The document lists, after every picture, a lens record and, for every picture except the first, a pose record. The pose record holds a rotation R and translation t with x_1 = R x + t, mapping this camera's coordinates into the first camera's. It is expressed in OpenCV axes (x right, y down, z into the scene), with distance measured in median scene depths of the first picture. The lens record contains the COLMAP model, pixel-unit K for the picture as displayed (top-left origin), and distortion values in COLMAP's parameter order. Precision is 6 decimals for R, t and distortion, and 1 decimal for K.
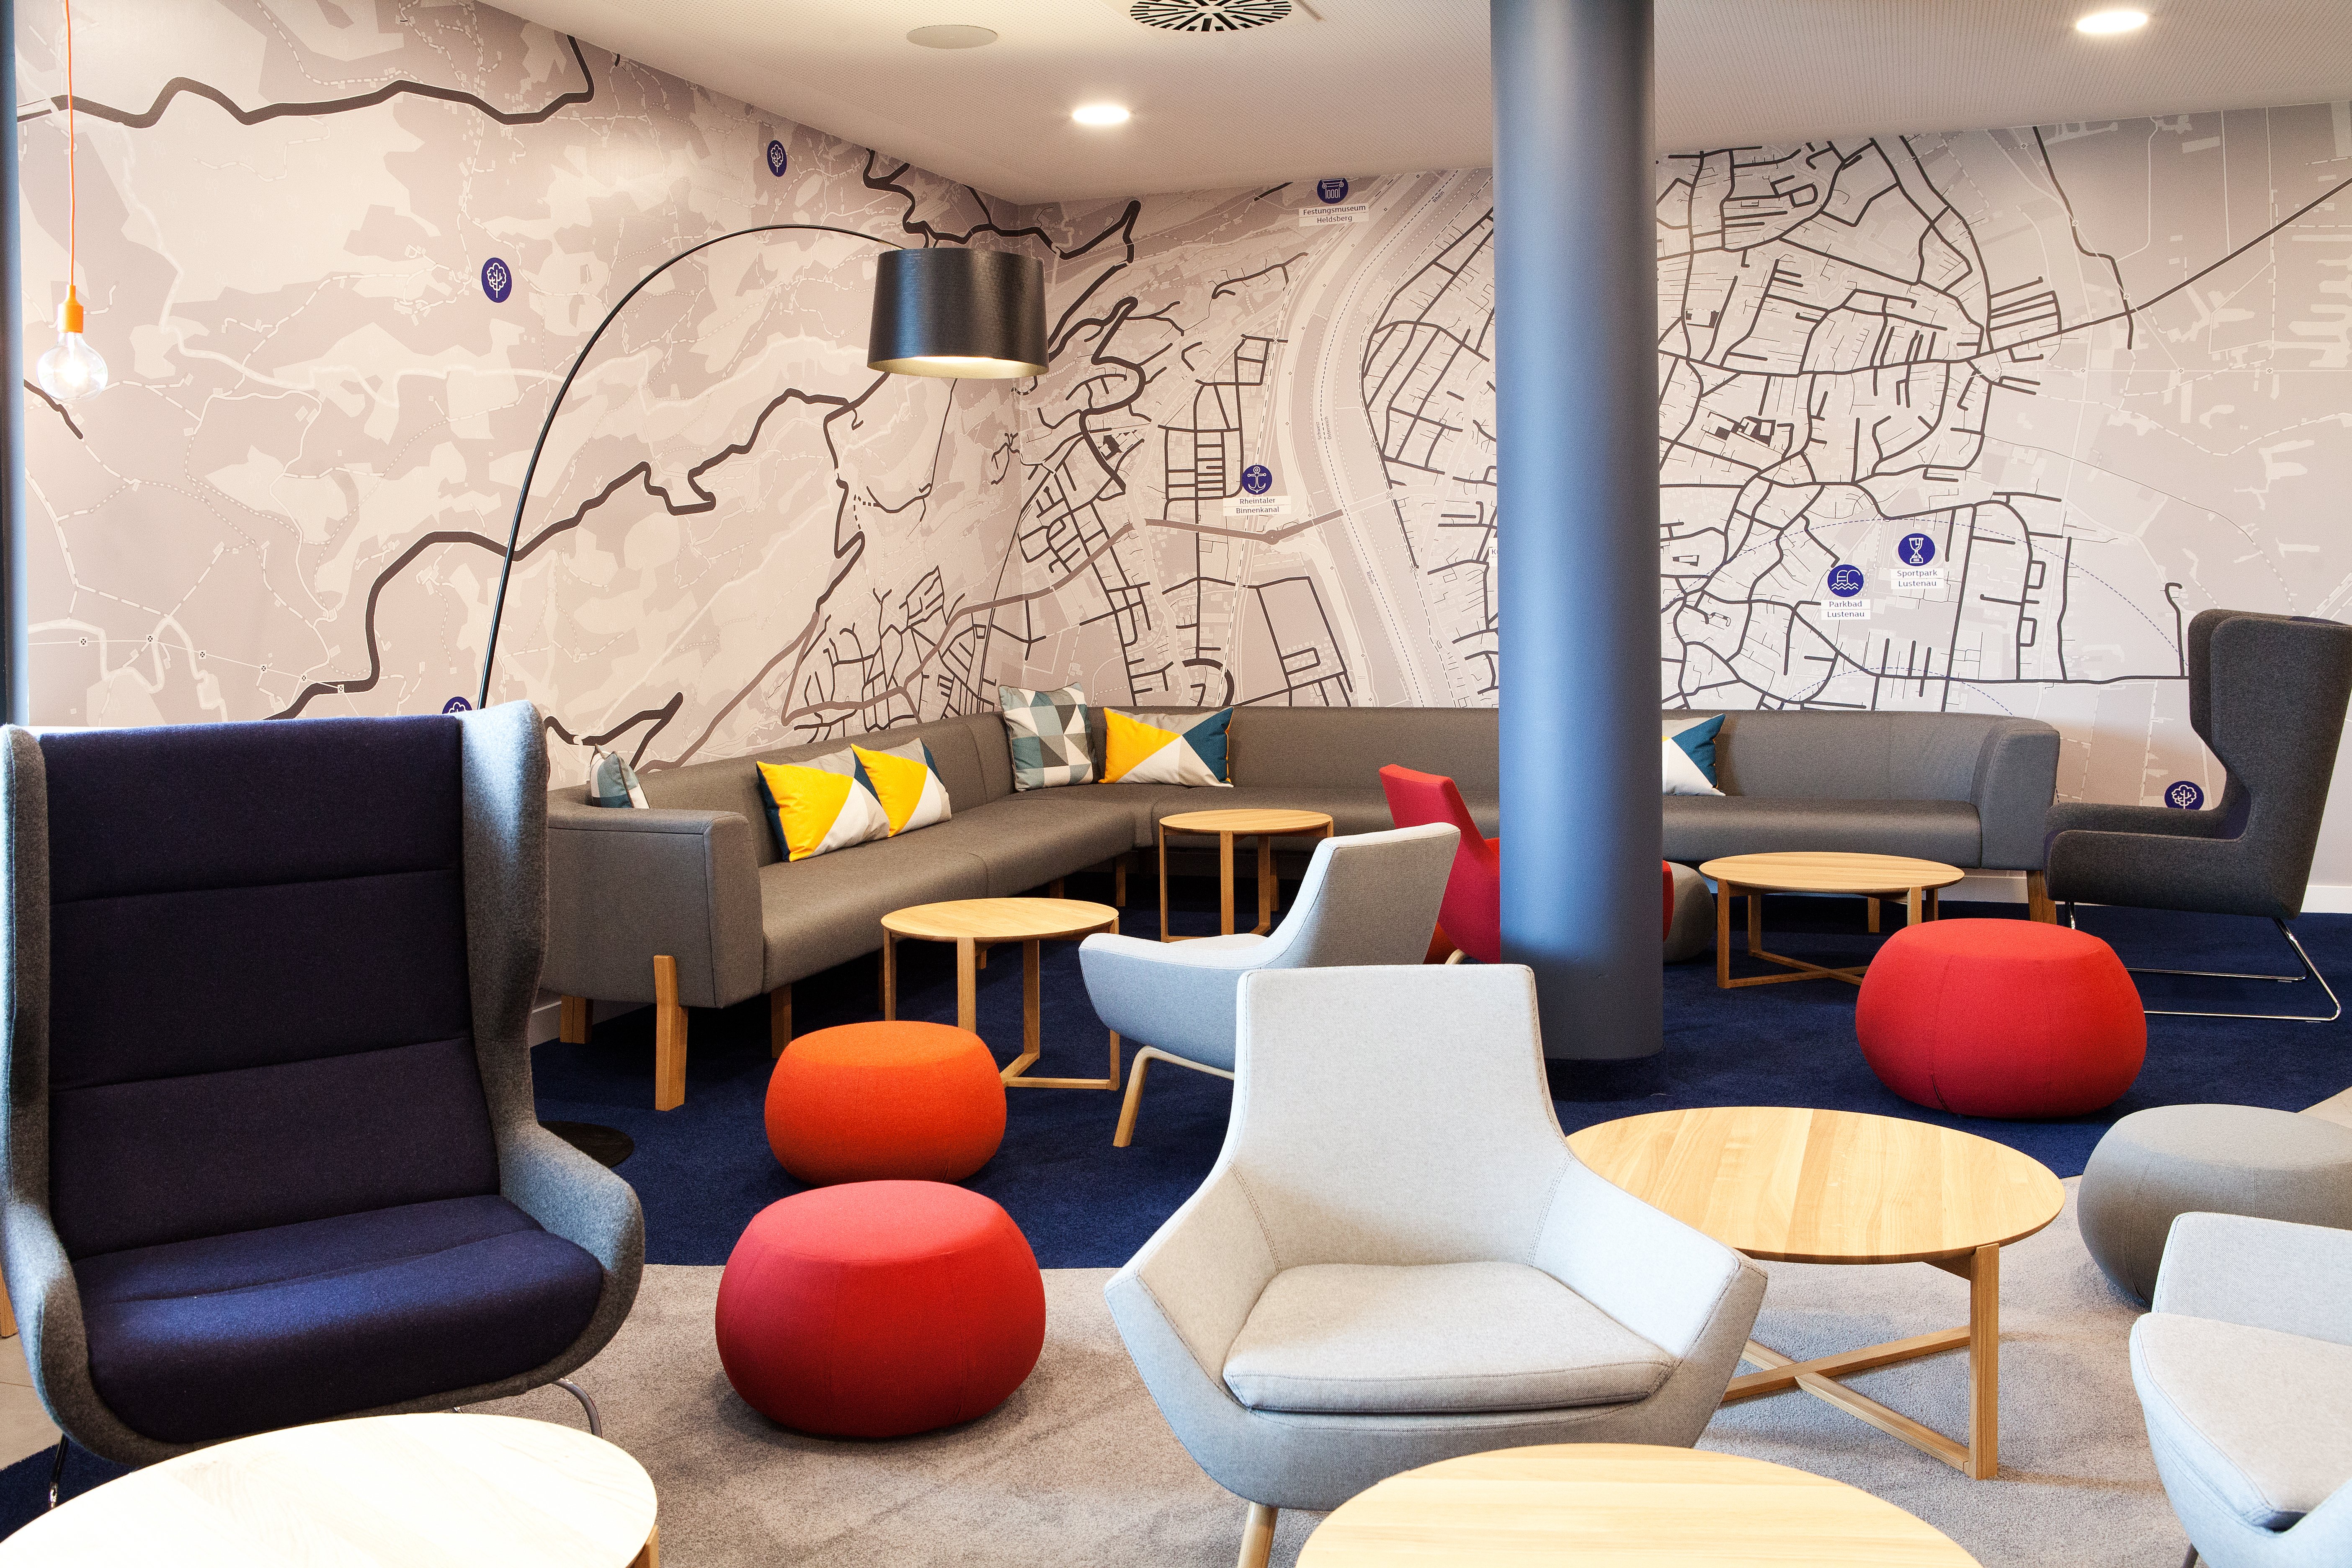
lens RADIAL K [[2052.0, 0, 1172.2], [0, 2052.0, 775.7], [0, 0, 1]] dist [-0.046889, -0.014217]
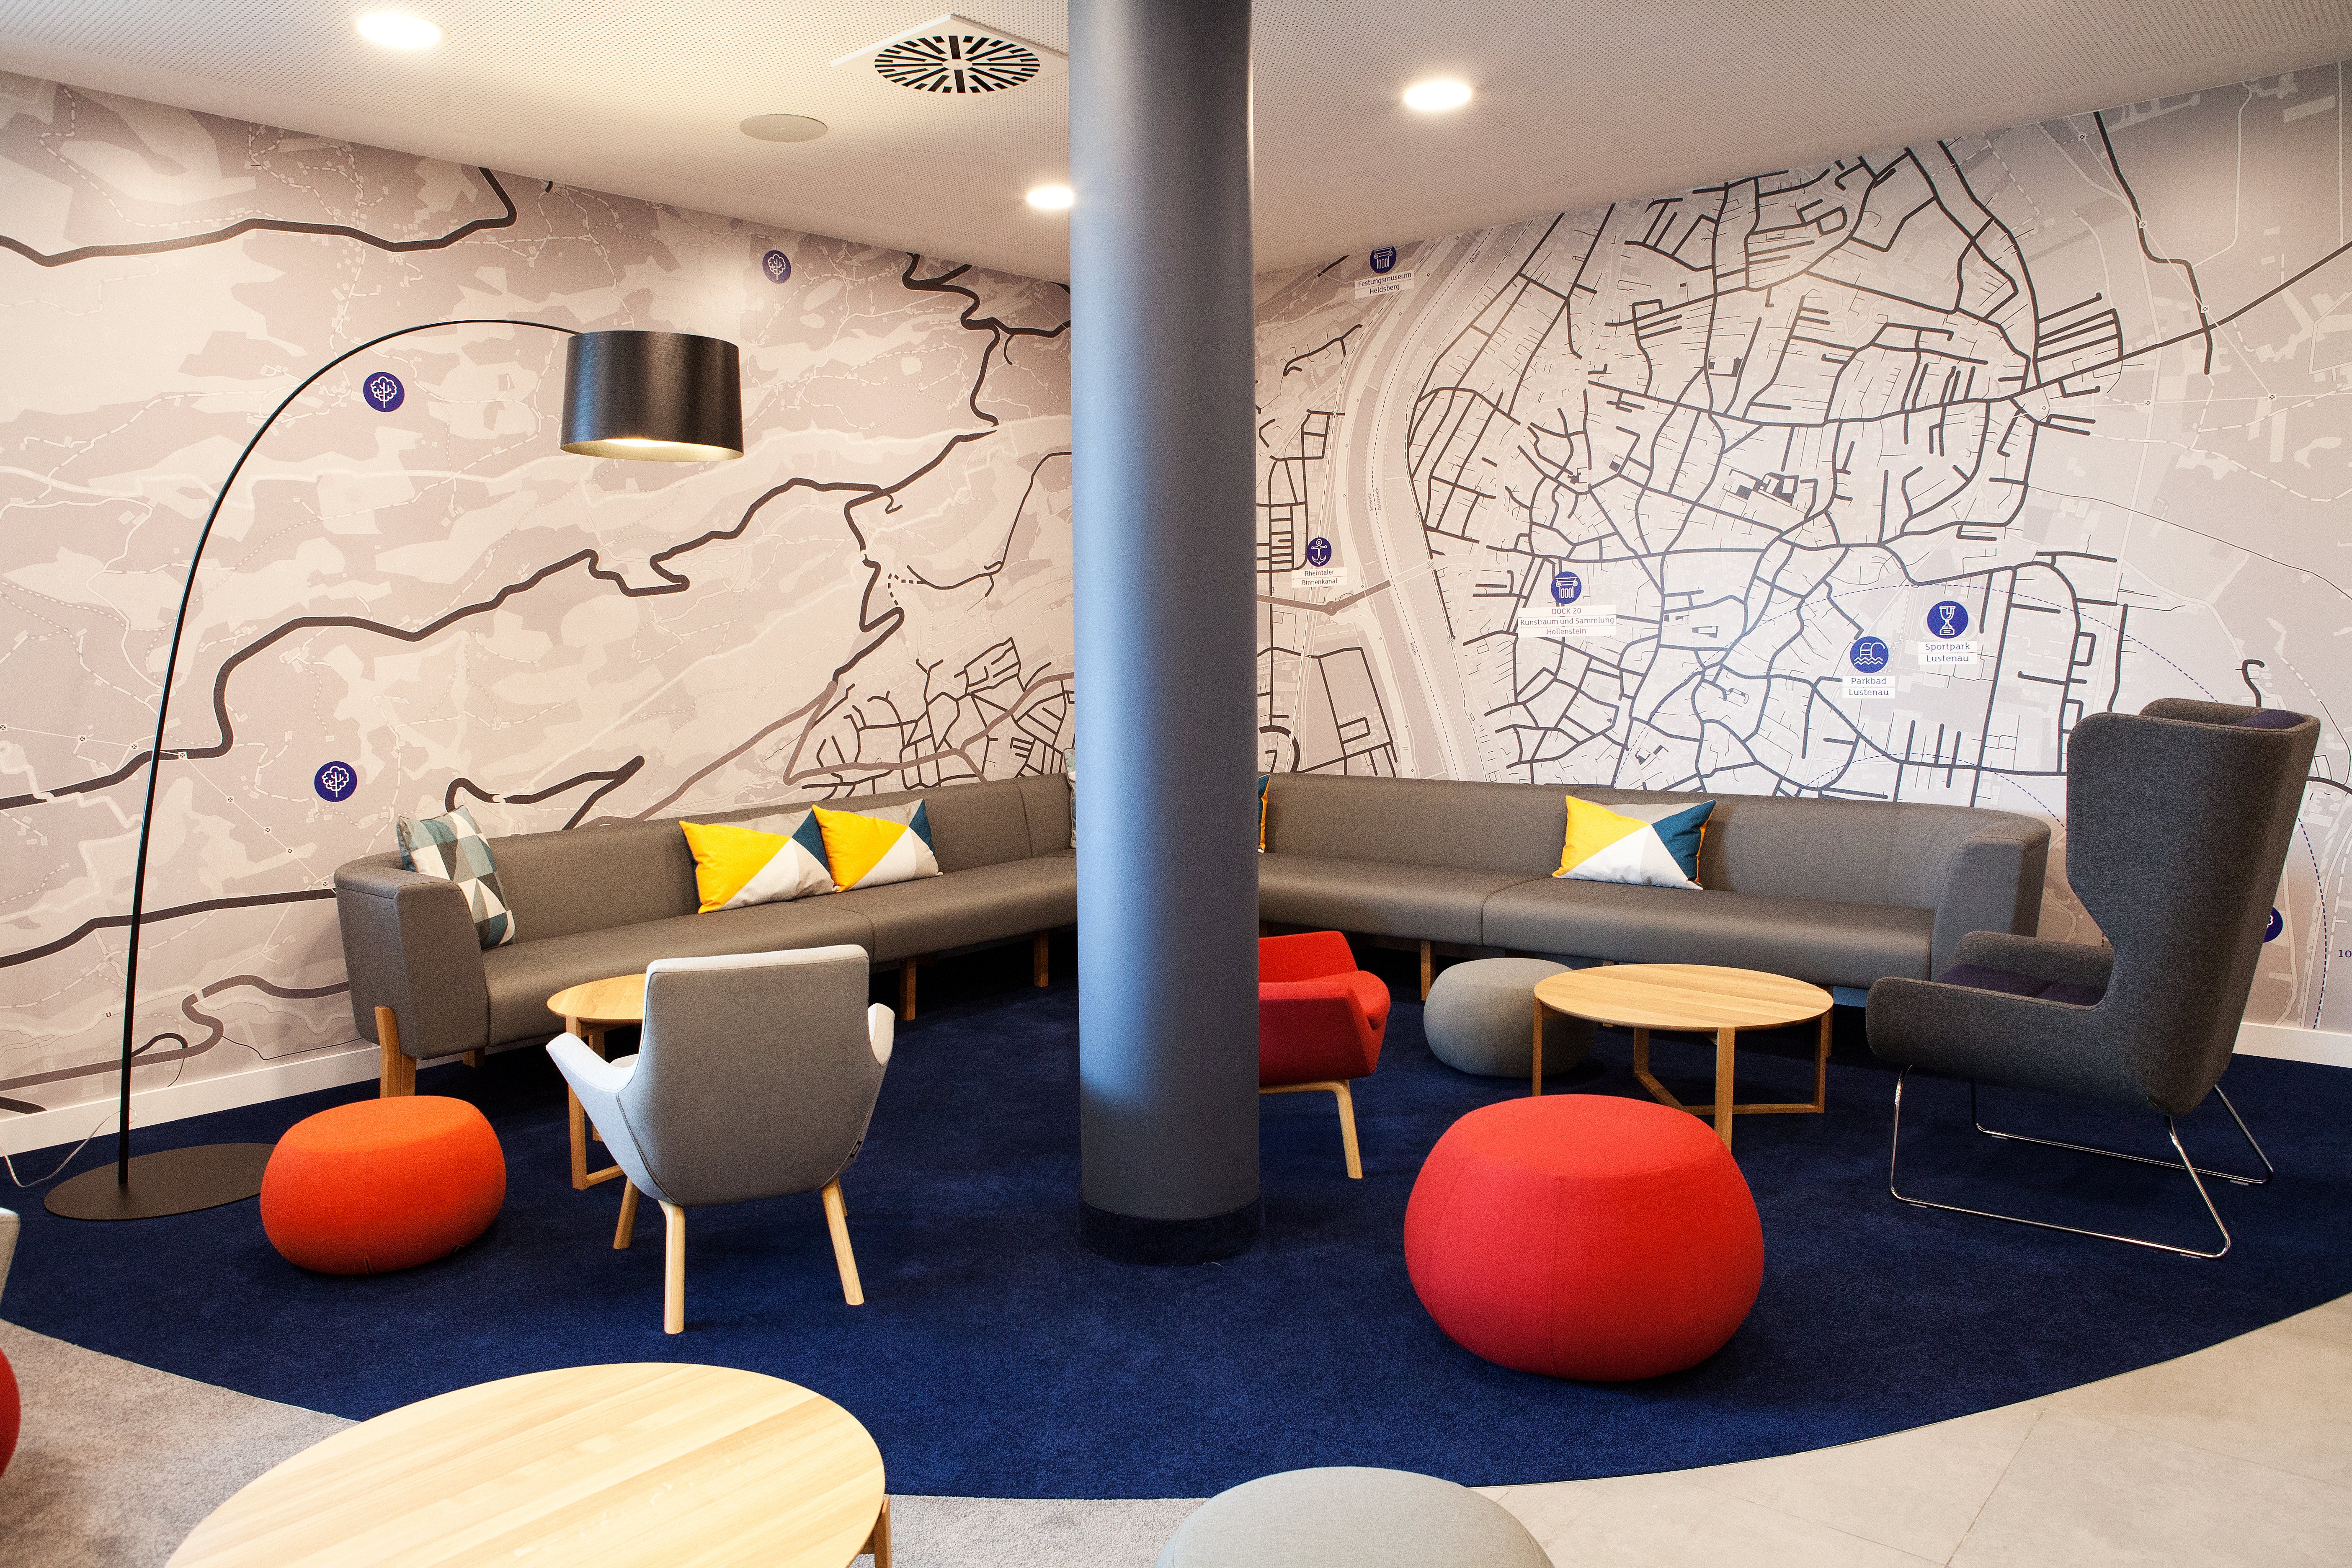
lens RADIAL K [[1662.4, 0, 1195.0], [0, 1662.4, 840.8], [0, 0, 1]] dist [-0.050377, 0.015776]
pose [[0.936891, 0.041470, -0.347155, 0.317368], [-0.031511, 0.998915, 0.034287, -0.030897], [0.348200, -0.021184, 0.937181, 0.229785]]
